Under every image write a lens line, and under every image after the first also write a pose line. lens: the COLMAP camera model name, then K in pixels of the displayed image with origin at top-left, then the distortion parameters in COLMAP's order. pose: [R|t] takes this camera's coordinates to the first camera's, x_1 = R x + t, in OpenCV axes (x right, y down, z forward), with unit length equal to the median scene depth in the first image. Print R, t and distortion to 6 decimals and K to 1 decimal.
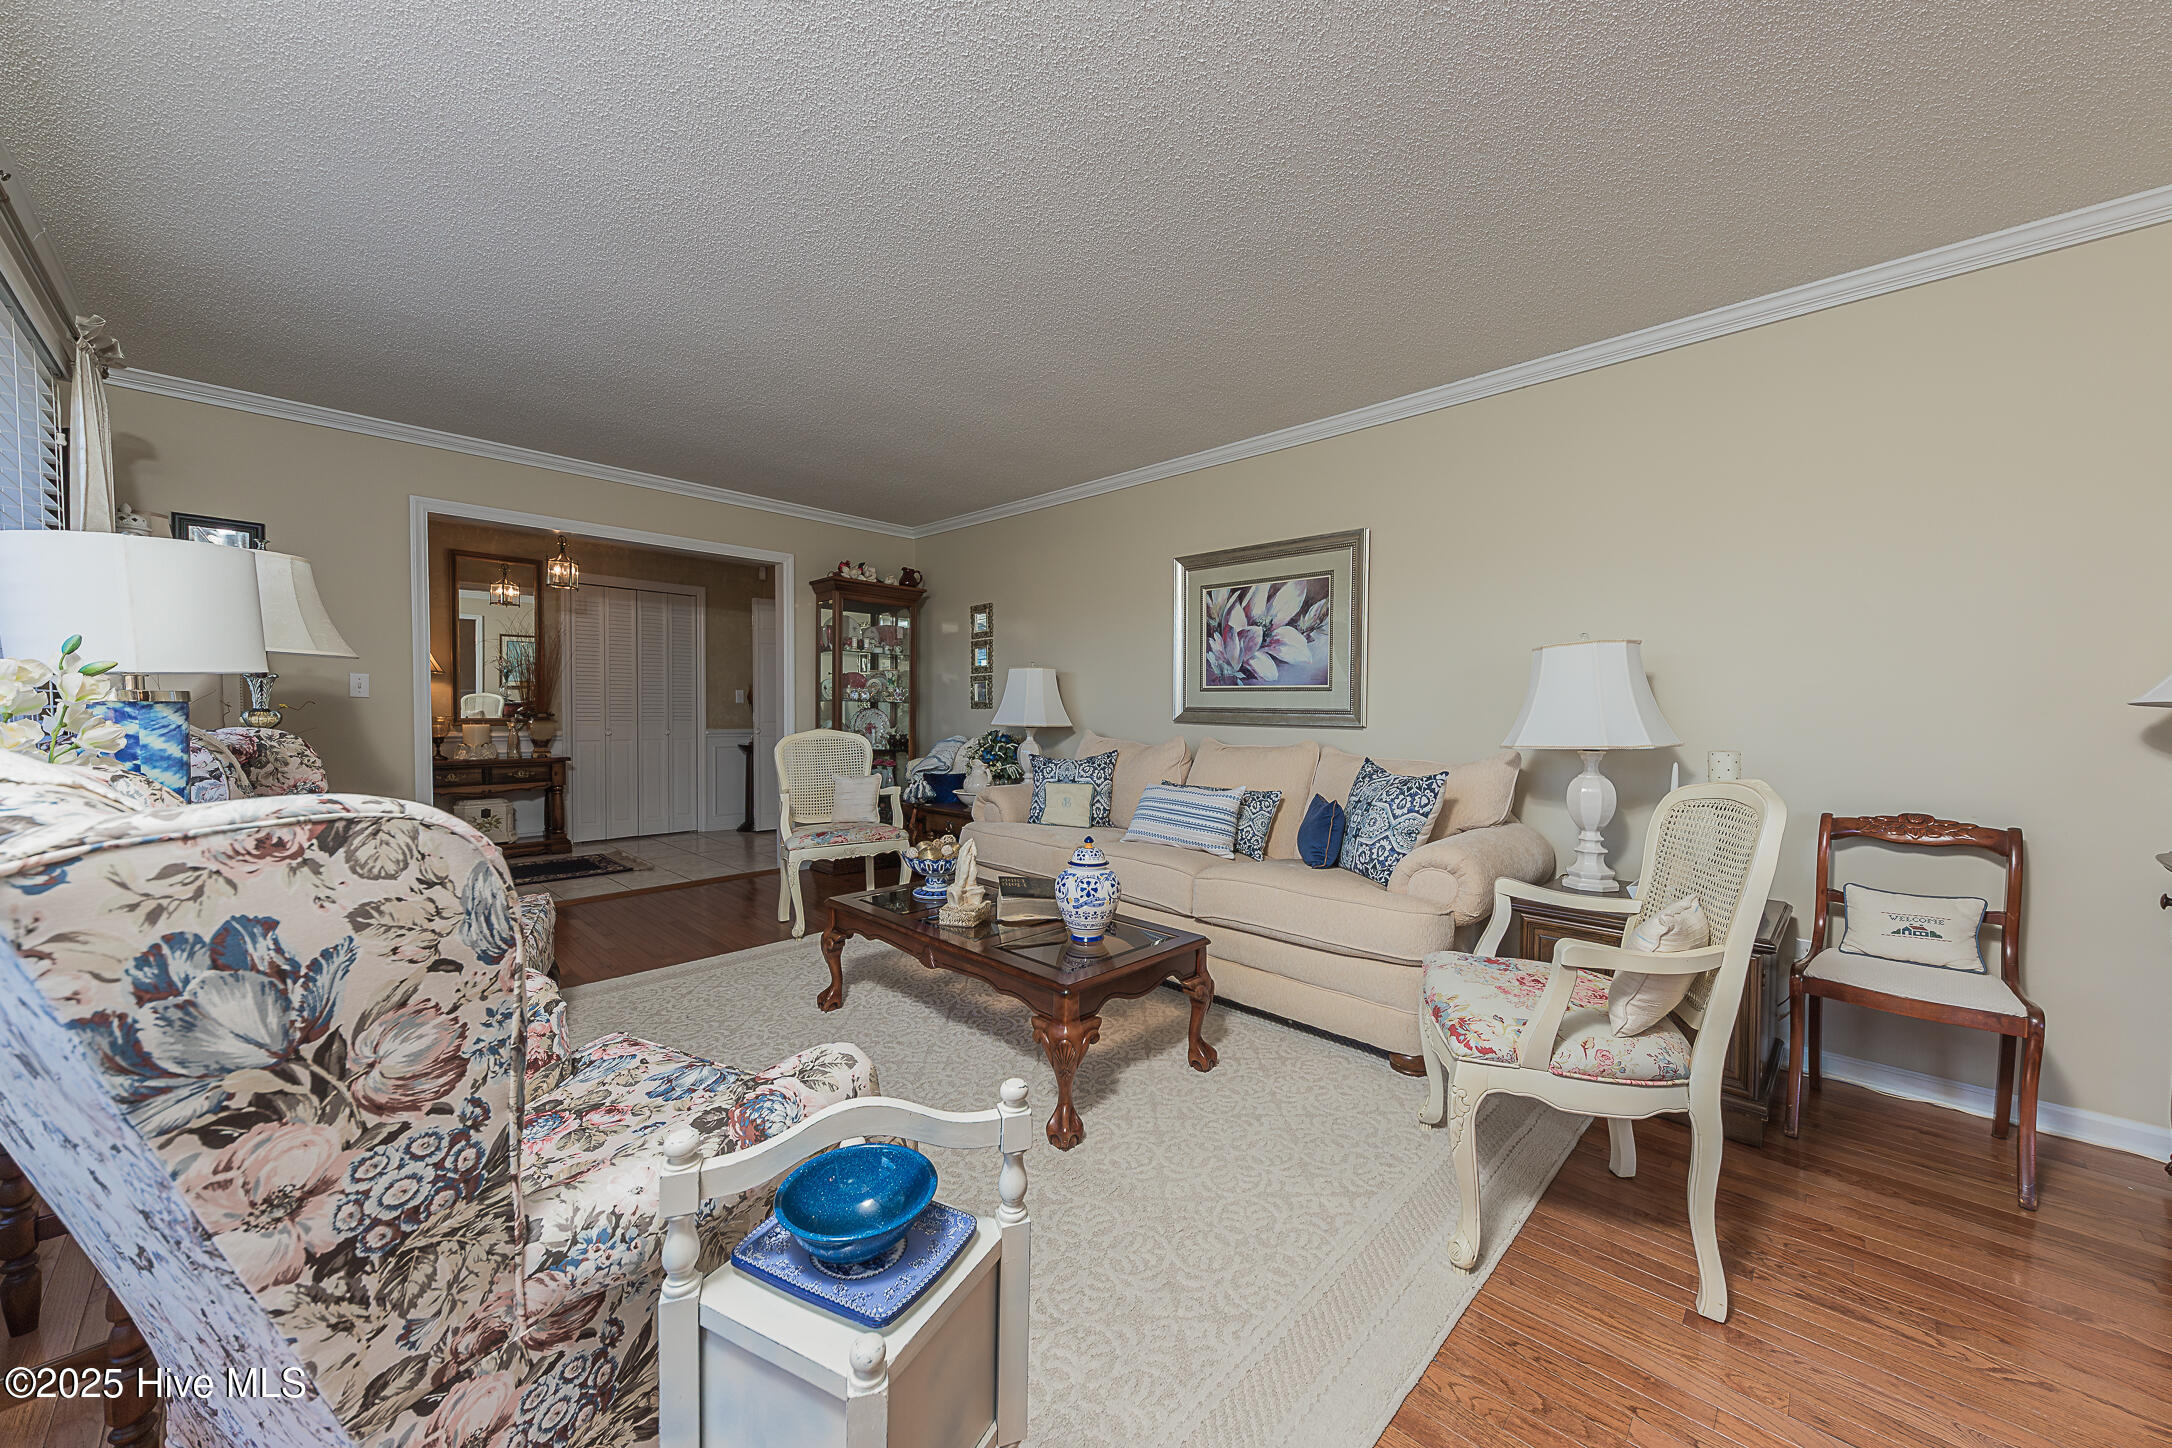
lens RADIAL K [[758.1, 0, 1109.7], [0, 758.1, 733.6], [0, 0, 1]] dist [0.011026, -0.002308]
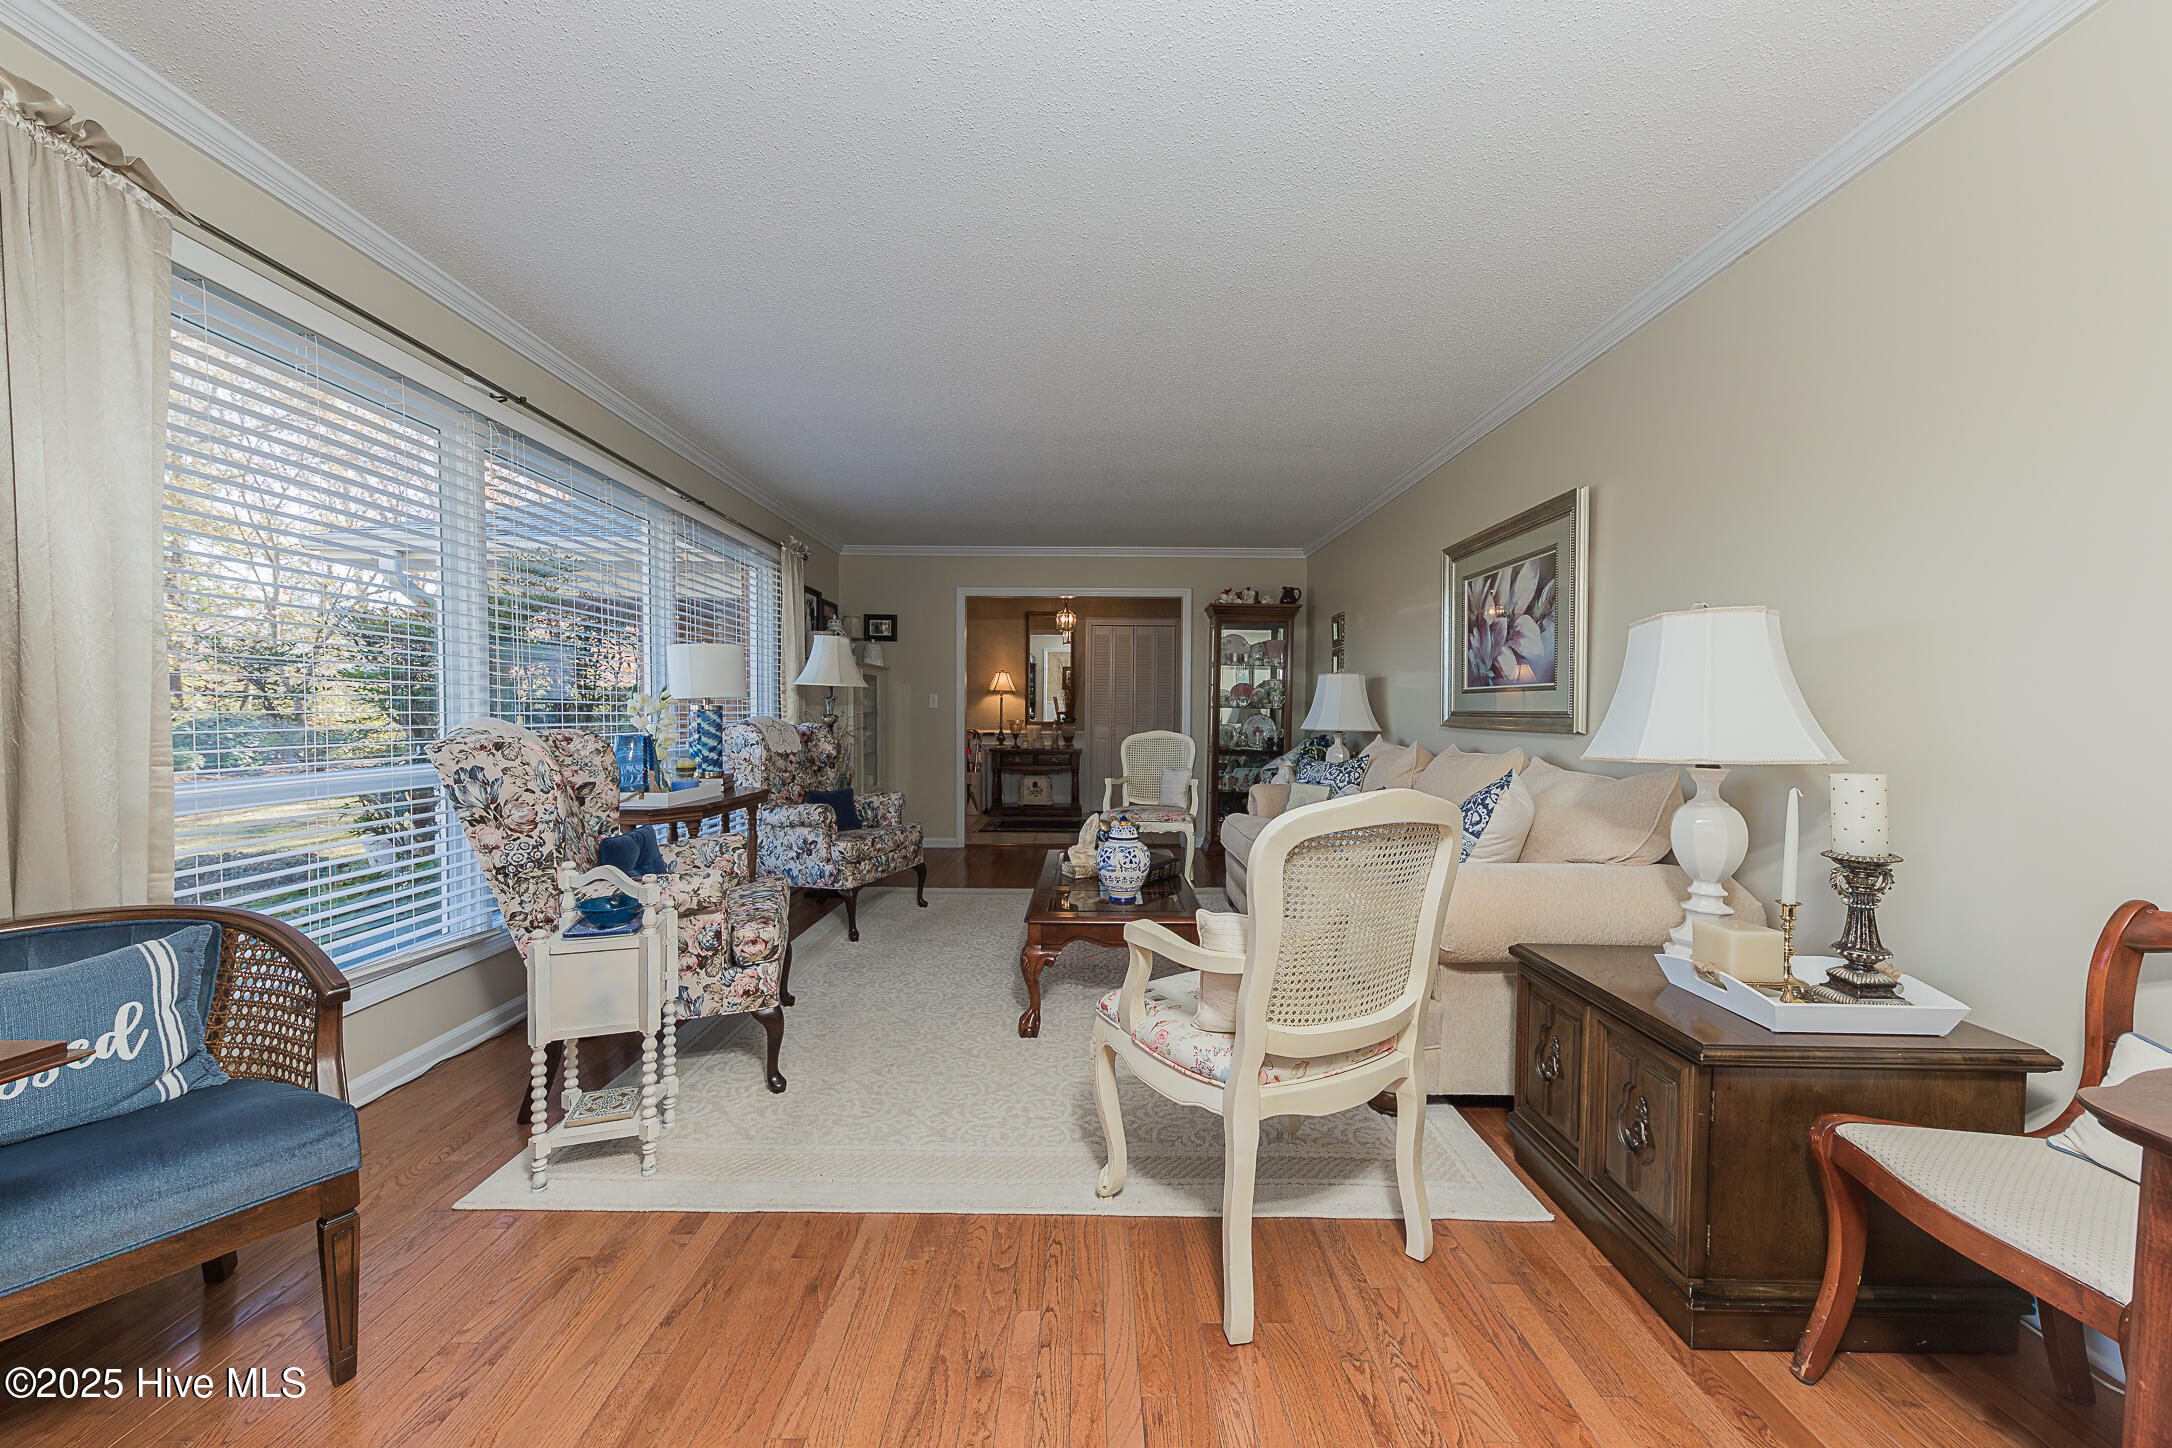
lens RADIAL K [[758.1, 0, 1121.6], [0, 758.1, 736.0], [0, 0, 1]] dist [0.011026, -0.002308]
pose [[0.710467, 0.017100, -0.703522, 0.568843], [-0.022498, 0.999746, 0.001580, 0.003119], [0.703370, 0.014705, 0.710671, 0.088427]]
